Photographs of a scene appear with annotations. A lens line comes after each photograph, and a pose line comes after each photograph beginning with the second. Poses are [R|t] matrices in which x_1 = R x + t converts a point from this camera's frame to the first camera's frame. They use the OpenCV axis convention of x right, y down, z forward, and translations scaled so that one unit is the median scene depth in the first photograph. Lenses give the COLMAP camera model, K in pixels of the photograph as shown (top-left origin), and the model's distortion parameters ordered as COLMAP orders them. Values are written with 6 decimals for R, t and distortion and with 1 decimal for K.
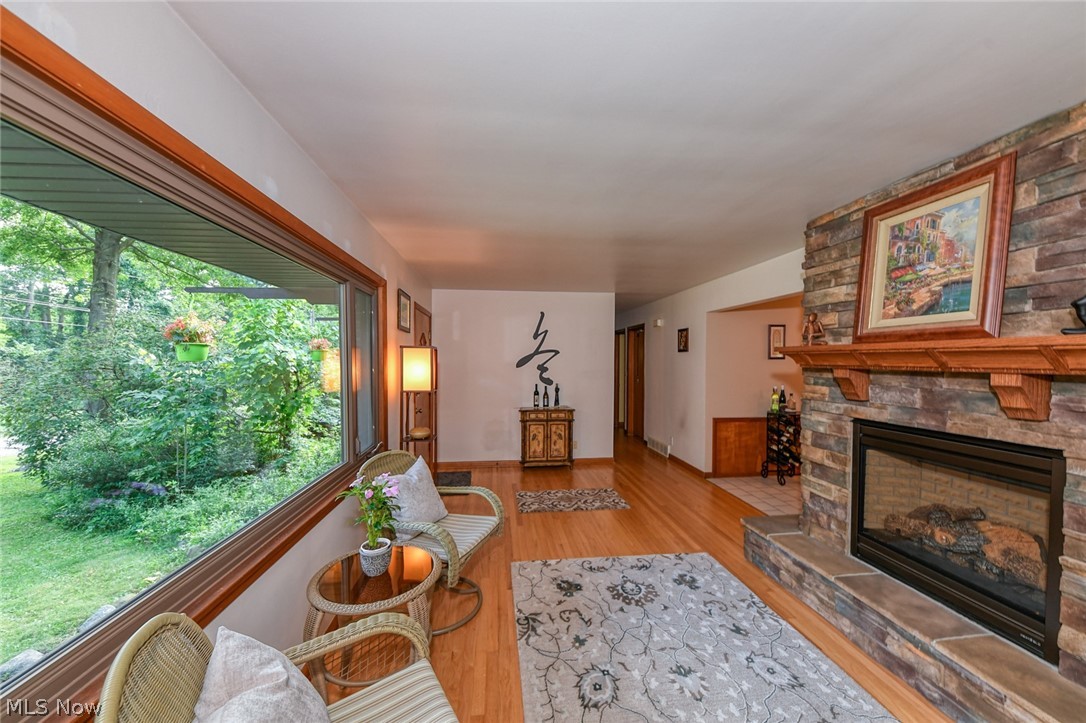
lens RADIAL K [[384.4, 0, 536.7], [0, 384.4, 363.4], [0, 0, 1]] dist [-0.002826, -0.000882]
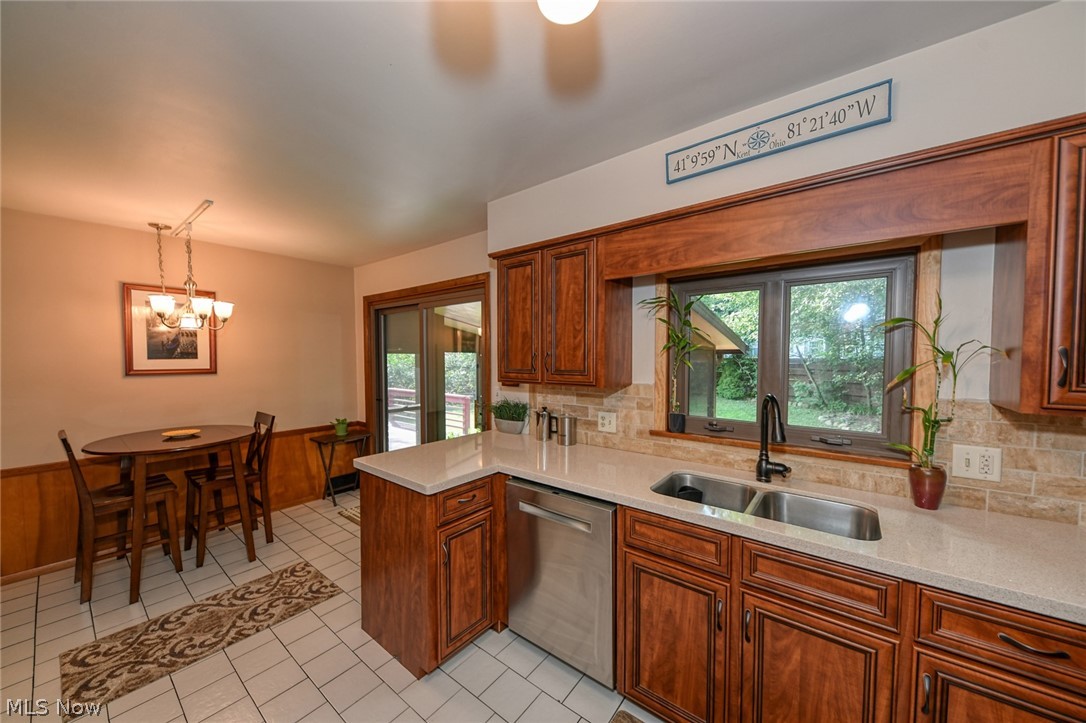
lens RADIAL K [[384.4, 0, 544.5], [0, 384.4, 366.0], [0, 0, 1]] dist [-0.002826, -0.000882]
pose [[0.699340, -0.024760, 0.714361, 0.055311], [0.004635, 0.999536, 0.030106, -0.027723], [-0.714775, -0.017743, 0.699130, 0.519991]]
